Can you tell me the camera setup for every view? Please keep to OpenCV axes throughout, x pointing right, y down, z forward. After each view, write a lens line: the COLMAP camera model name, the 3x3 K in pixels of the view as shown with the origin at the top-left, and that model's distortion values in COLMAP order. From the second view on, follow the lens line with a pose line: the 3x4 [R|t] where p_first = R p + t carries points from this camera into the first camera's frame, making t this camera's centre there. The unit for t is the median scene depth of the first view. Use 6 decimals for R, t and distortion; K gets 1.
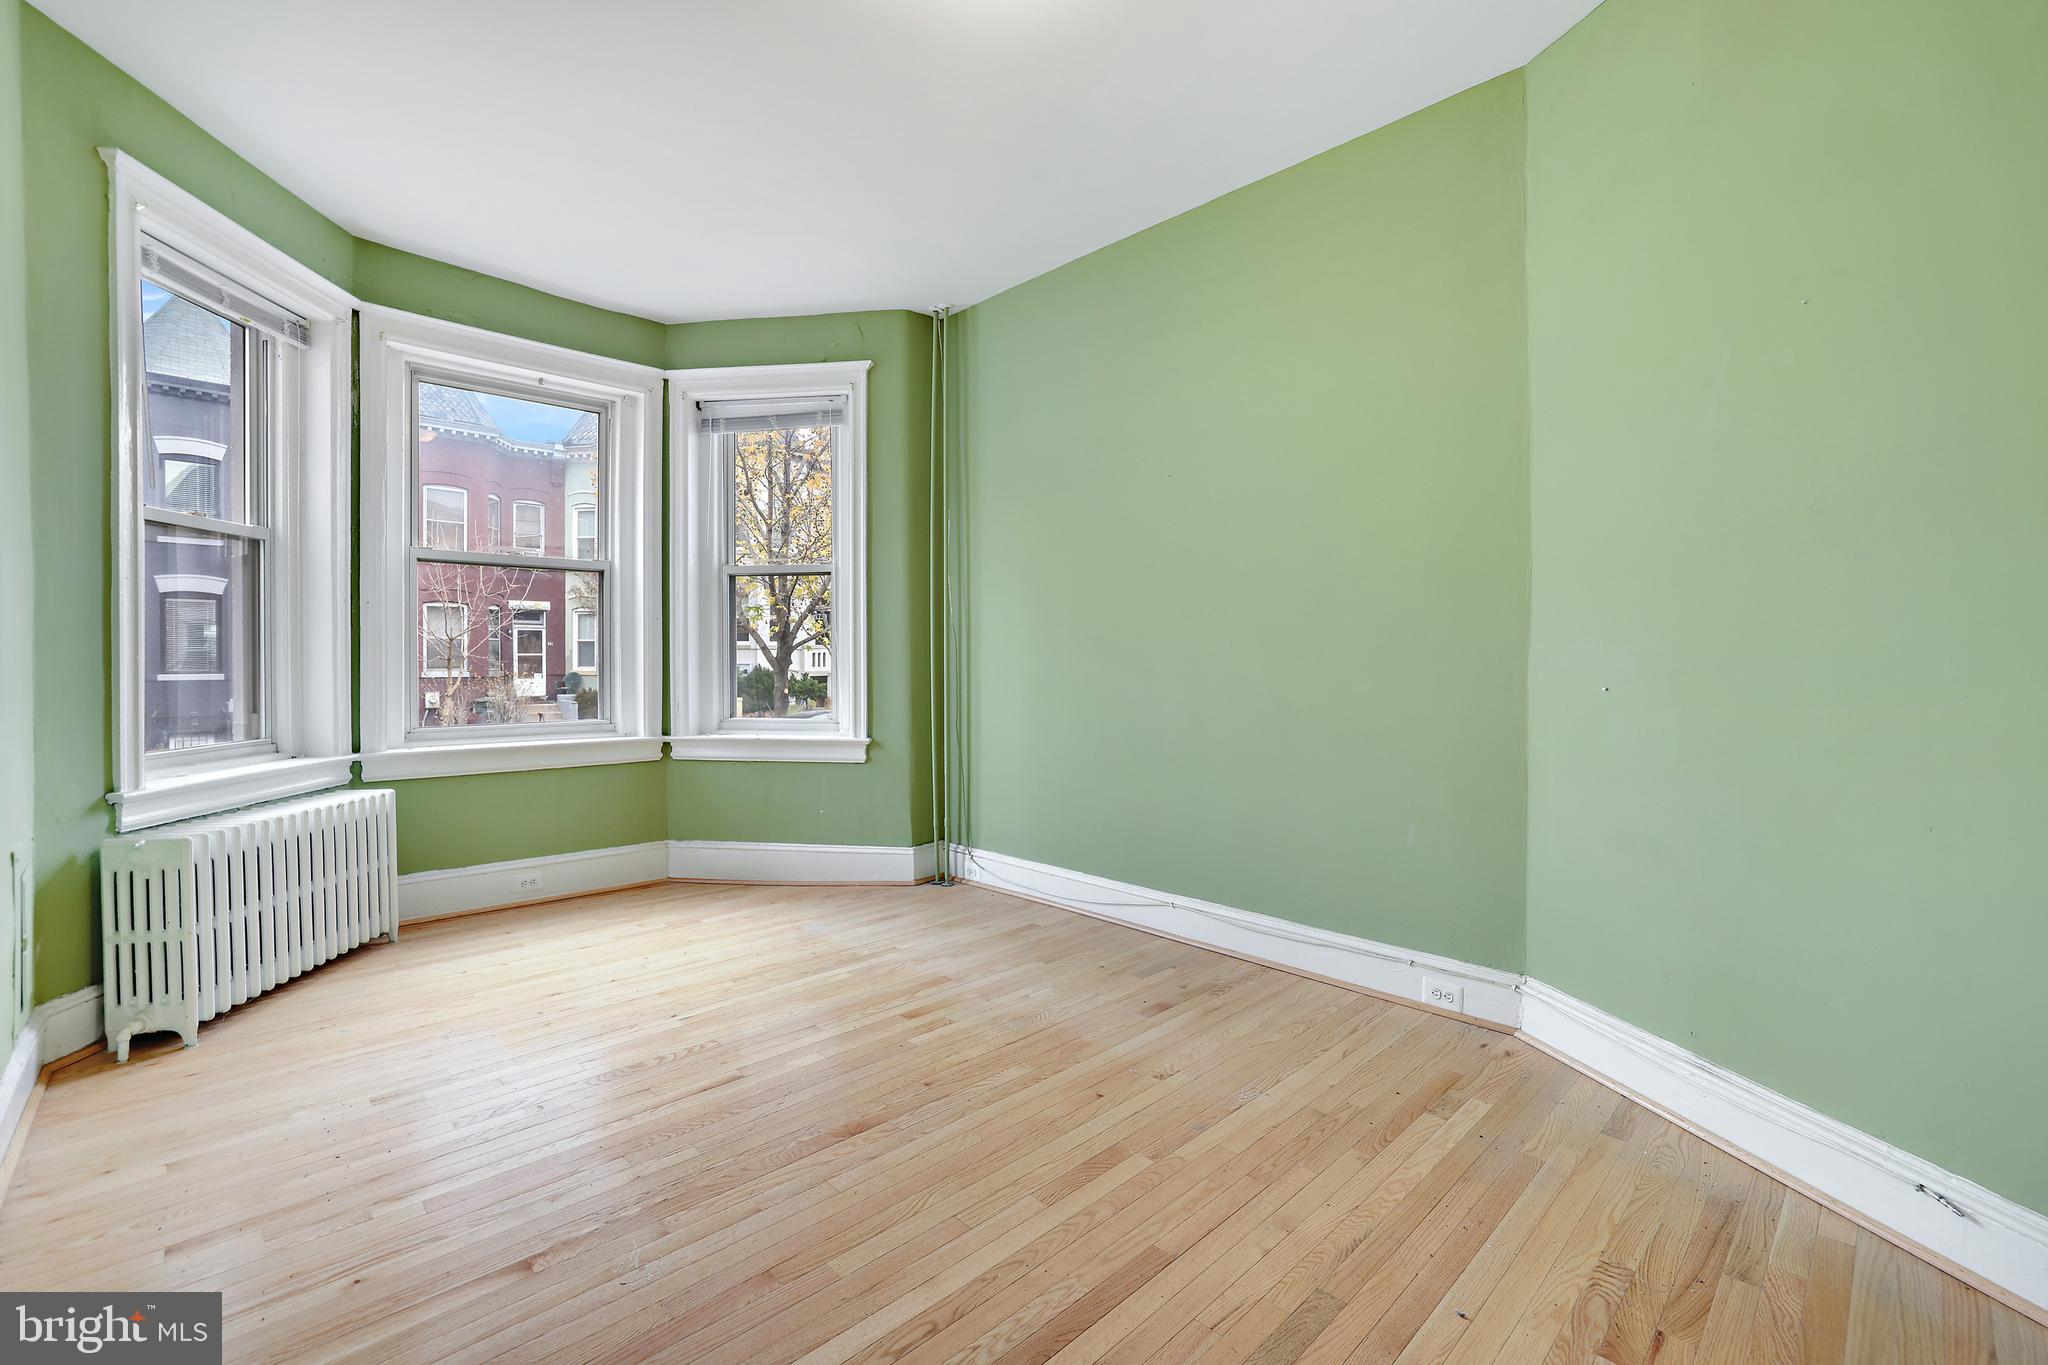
lens RADIAL K [[873.0, 0, 1032.5], [0, 873.0, 658.4], [0, 0, 1]] dist [-0.035647, 0.014781]
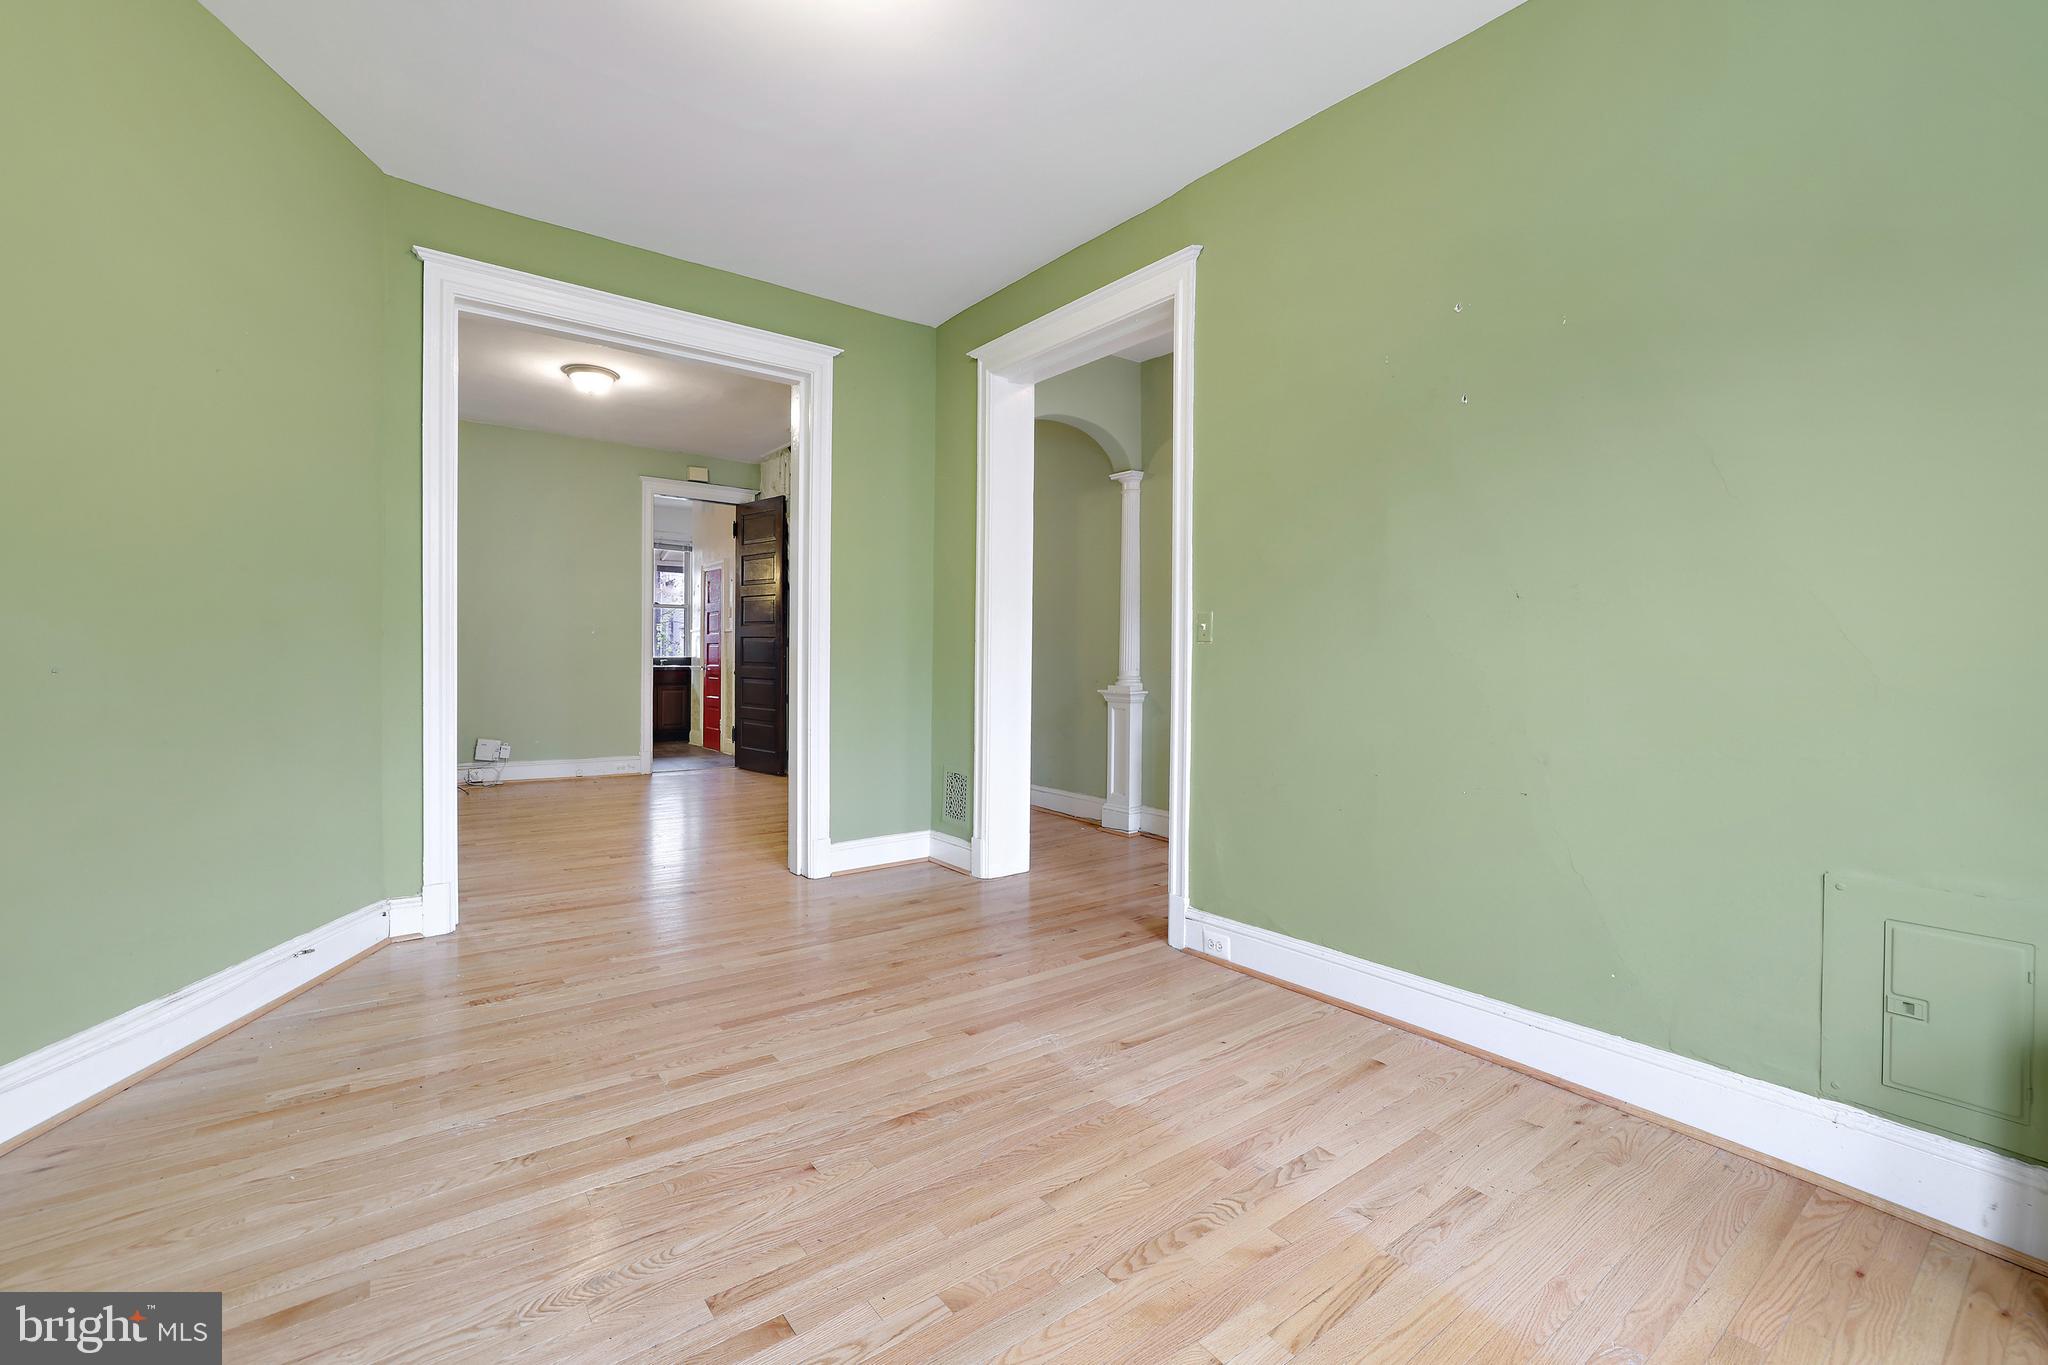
lens RADIAL K [[873.0, 0, 1032.5], [0, 873.0, 658.4], [0, 0, 1]] dist [-0.035647, 0.014781]
pose [[-0.993593, -0.012875, 0.112278, -0.264890], [-0.012077, 0.999897, 0.007791, 0.004028], [-0.112367, 0.006385, -0.993646, 1.146484]]
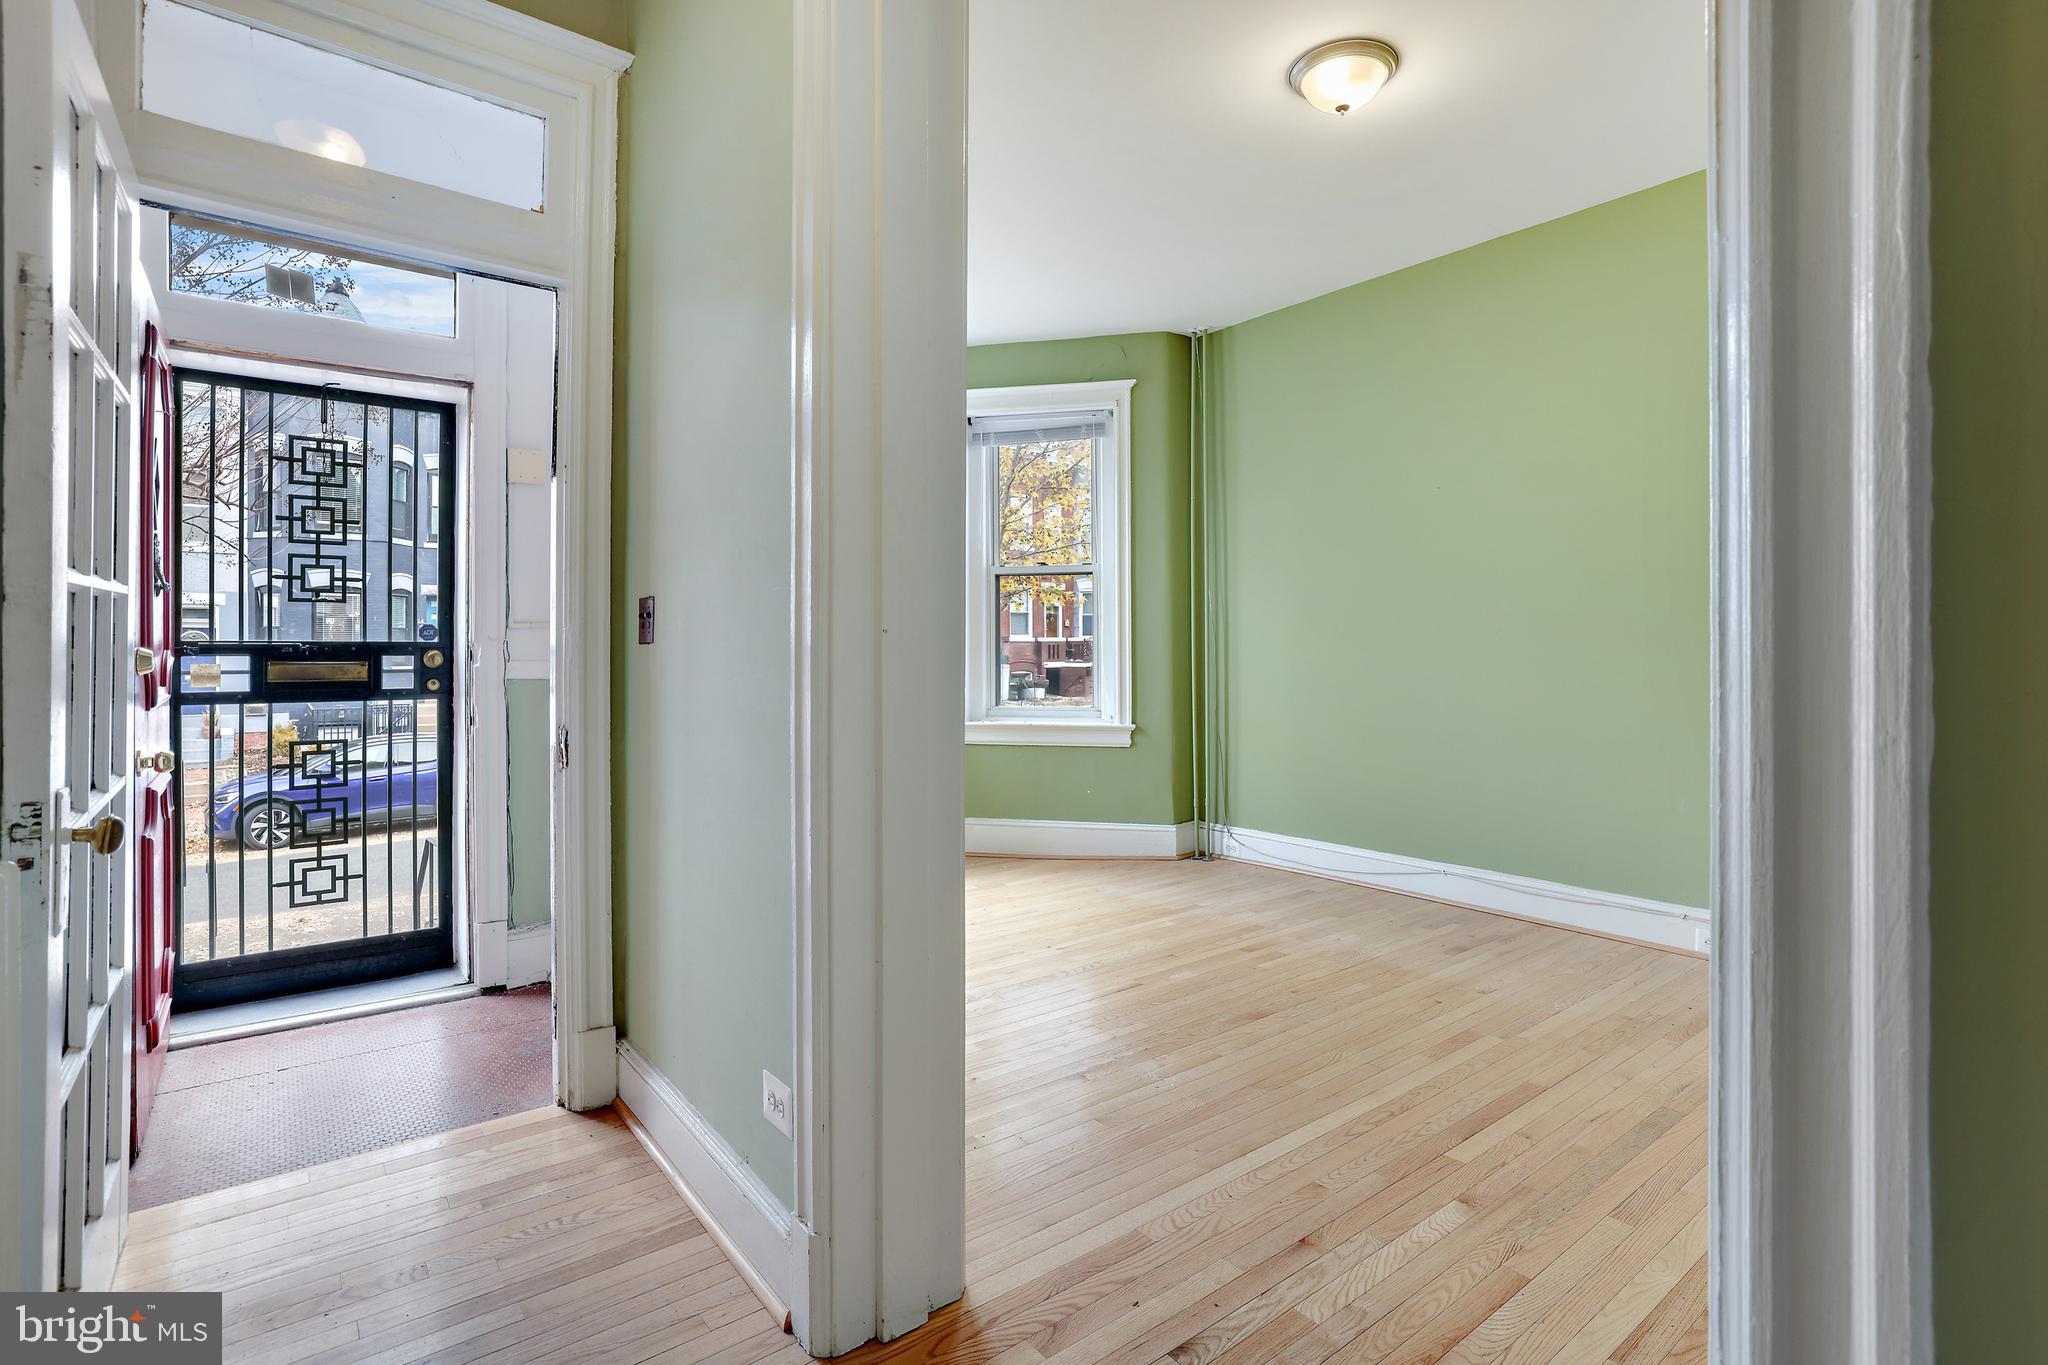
lens RADIAL K [[977.6, 0, 1042.2], [0, 977.6, 646.8], [0, 0, 1]] dist [-0.038395, 0.022279]
pose [[0.994734, -0.003134, -0.102439, -0.219211], [0.002929, 0.999993, -0.002158, -0.004292], [0.102445, 0.001847, 0.994737, -0.284341]]
